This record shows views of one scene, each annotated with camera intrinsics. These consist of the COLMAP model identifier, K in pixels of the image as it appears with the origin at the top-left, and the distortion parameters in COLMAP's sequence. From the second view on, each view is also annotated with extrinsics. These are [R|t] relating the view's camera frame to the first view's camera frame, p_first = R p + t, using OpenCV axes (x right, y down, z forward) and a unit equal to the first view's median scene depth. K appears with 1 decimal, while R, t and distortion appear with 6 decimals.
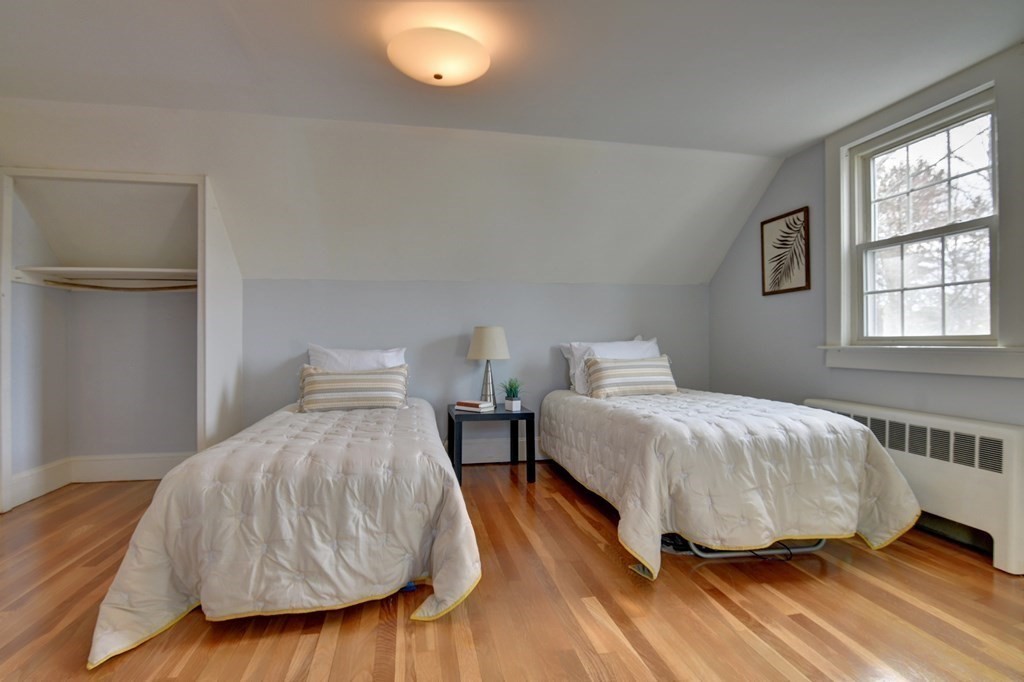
lens RADIAL K [[495.3, 0, 512.6], [0, 495.3, 339.7], [0, 0, 1]] dist [-0.010909, -0.008173]
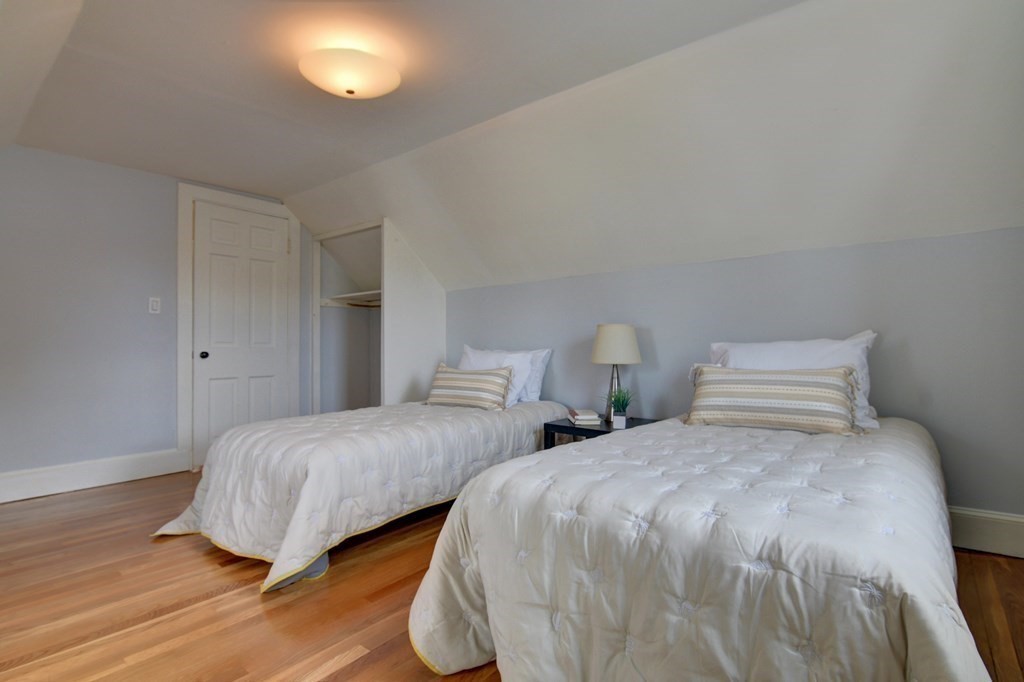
lens RADIAL K [[495.3, 0, 509.5], [0, 495.3, 339.8], [0, 0, 1]] dist [-0.010909, -0.008173]
pose [[0.638282, -0.006443, -0.769776, 0.786977], [0.008040, 0.999966, -0.001702, -0.001246], [0.769761, -0.005103, 0.638312, 0.535339]]
